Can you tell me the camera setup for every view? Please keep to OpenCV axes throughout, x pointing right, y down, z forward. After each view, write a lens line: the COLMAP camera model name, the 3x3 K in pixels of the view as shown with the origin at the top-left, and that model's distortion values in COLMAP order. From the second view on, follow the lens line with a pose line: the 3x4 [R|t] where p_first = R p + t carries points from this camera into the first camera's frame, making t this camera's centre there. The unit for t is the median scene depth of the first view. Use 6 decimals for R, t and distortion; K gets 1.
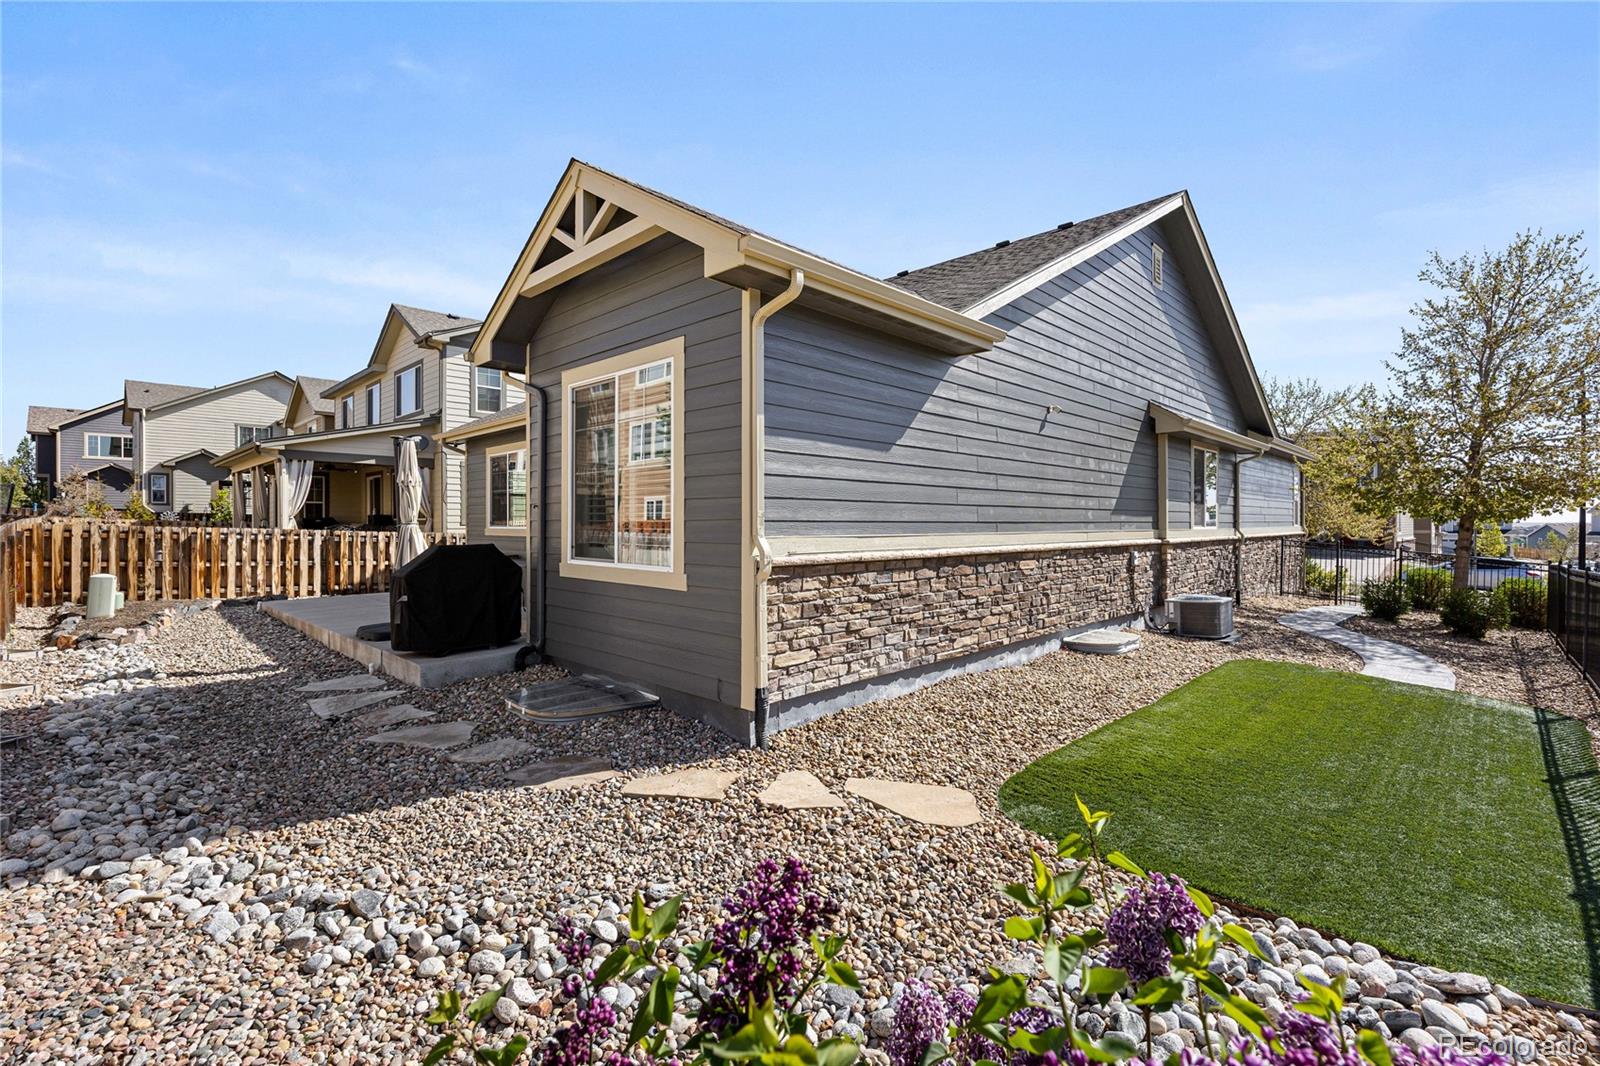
lens RADIAL K [[715.9, 0, 801.2], [0, 715.9, 524.8], [0, 0, 1]] dist [-0.012406, 0.001335]
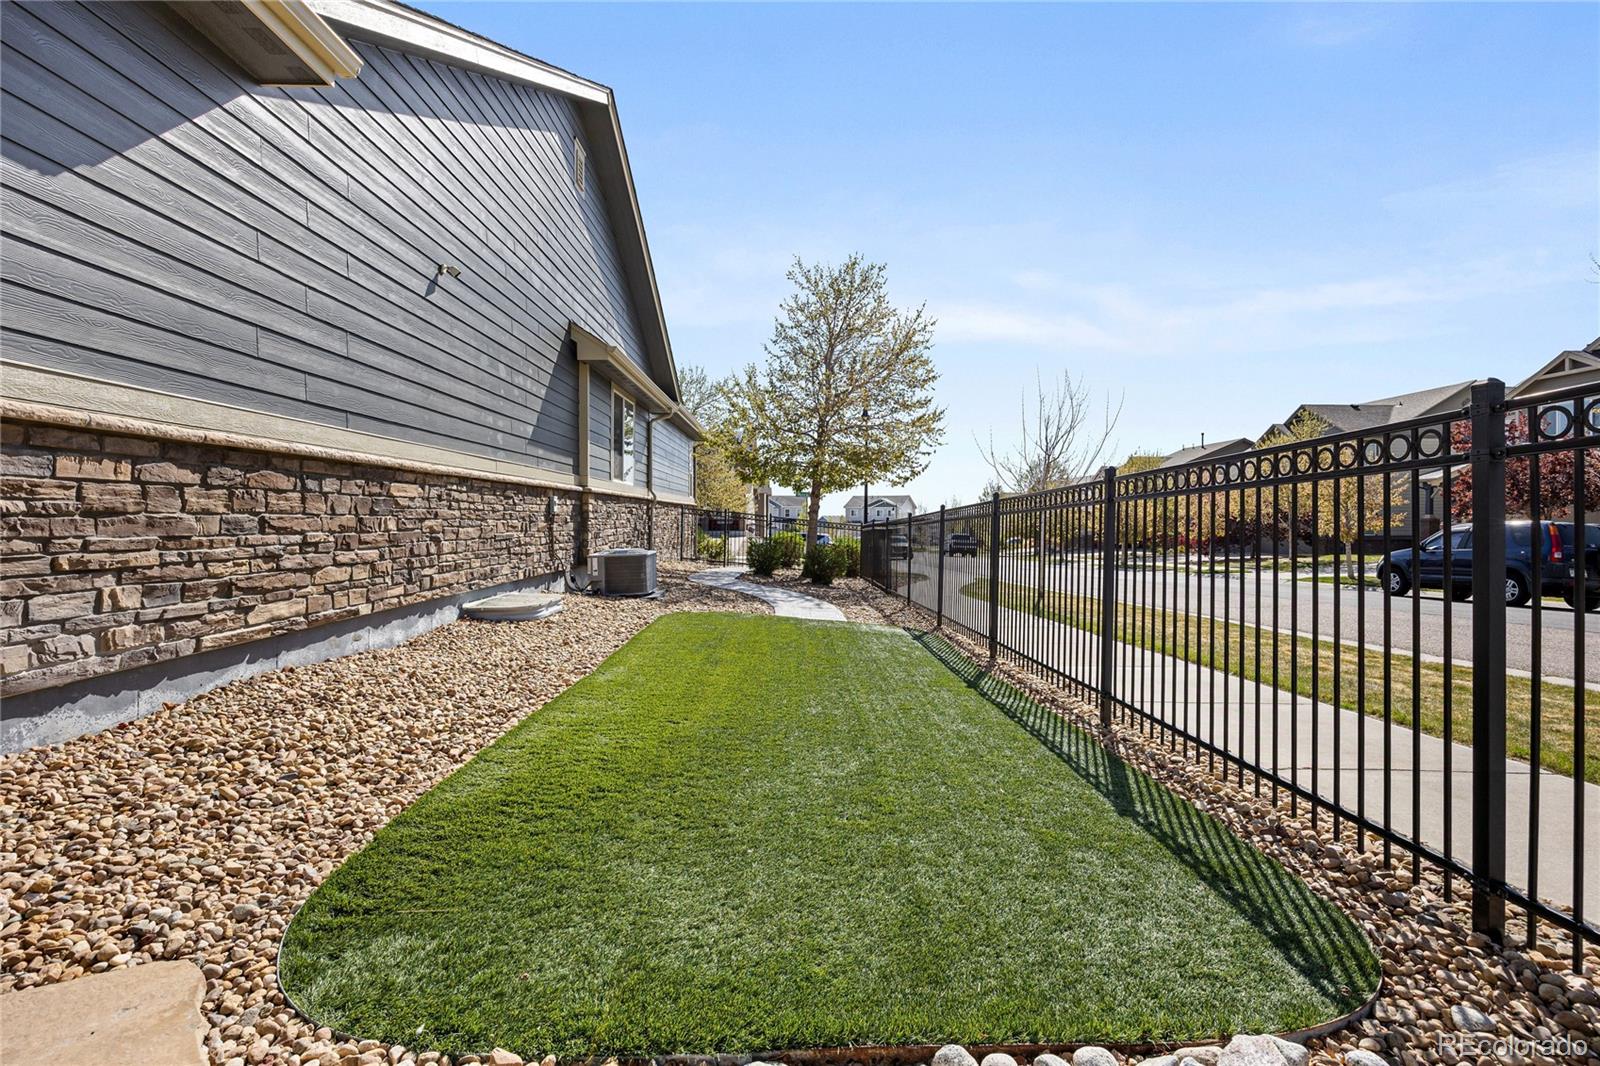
lens RADIAL K [[715.9, 0, 800.8], [0, 715.9, 525.4], [0, 0, 1]] dist [-0.012406, 0.001335]
pose [[0.702868, -0.001514, 0.711319, 0.110294], [-0.004829, 0.999965, 0.006900, 0.081520], [-0.711304, -0.008285, 0.702835, 0.293252]]
